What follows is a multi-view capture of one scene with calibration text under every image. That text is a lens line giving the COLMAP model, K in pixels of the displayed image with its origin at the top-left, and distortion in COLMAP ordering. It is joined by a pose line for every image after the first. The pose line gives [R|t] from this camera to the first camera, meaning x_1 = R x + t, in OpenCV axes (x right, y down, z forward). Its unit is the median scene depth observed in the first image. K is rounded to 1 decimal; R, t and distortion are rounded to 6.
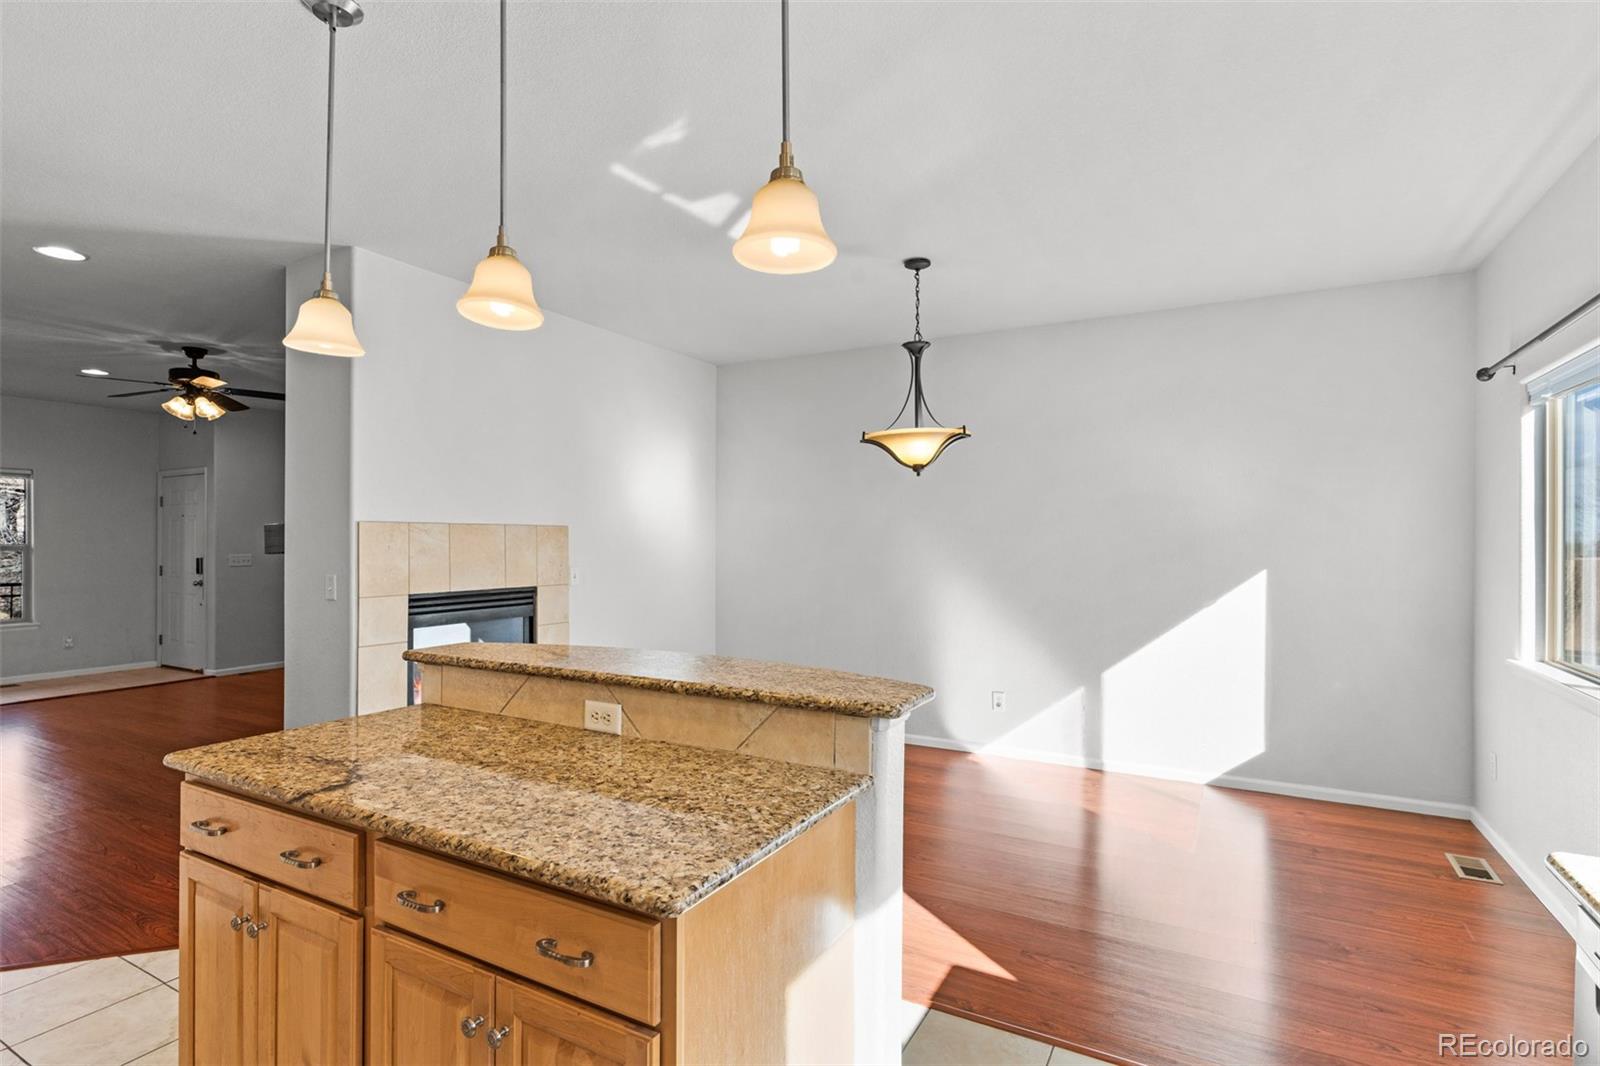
lens RADIAL K [[791.8, 0, 842.1], [0, 791.8, 534.3], [0, 0, 1]] dist [-0.004906, 0.001812]
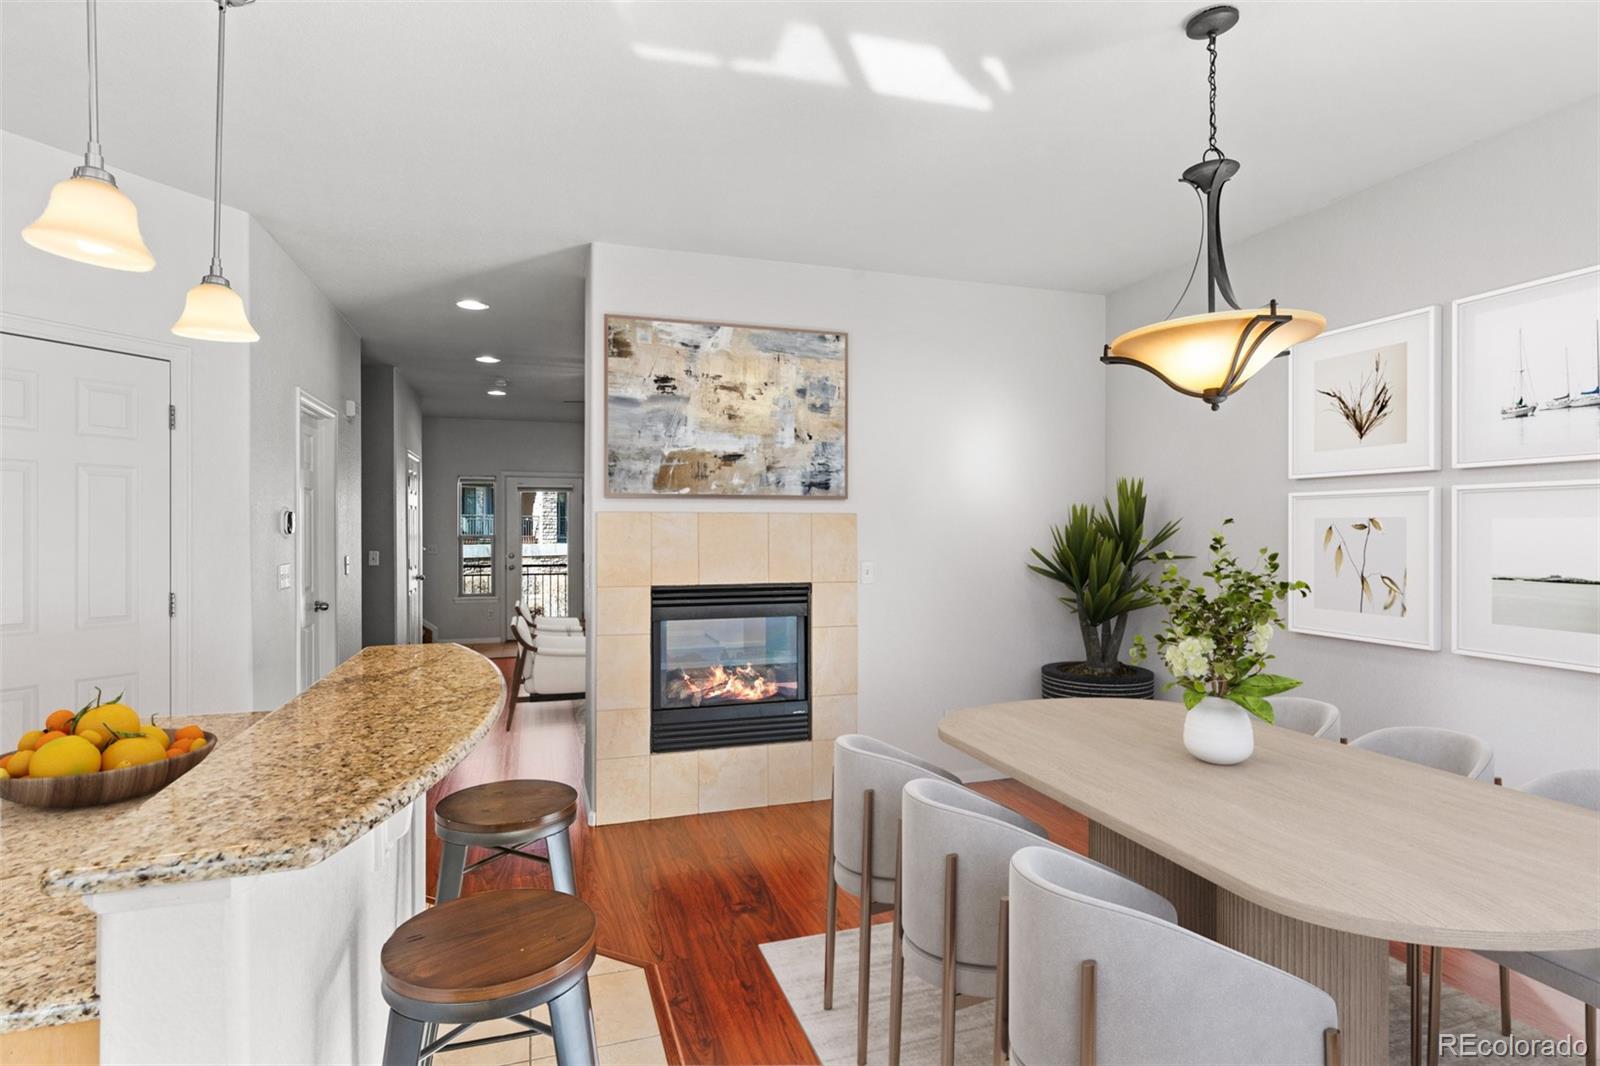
lens RADIAL K [[816.3, 0, 875.7], [0, 816.3, 538.5], [0, 0, 1]] dist [-0.004659, -0.000471]
pose [[0.708072, 0.003751, -0.706130, 0.329138], [0.007116, 0.999897, 0.012448, 0.006148], [0.706104, -0.013839, 0.707972, 0.436309]]
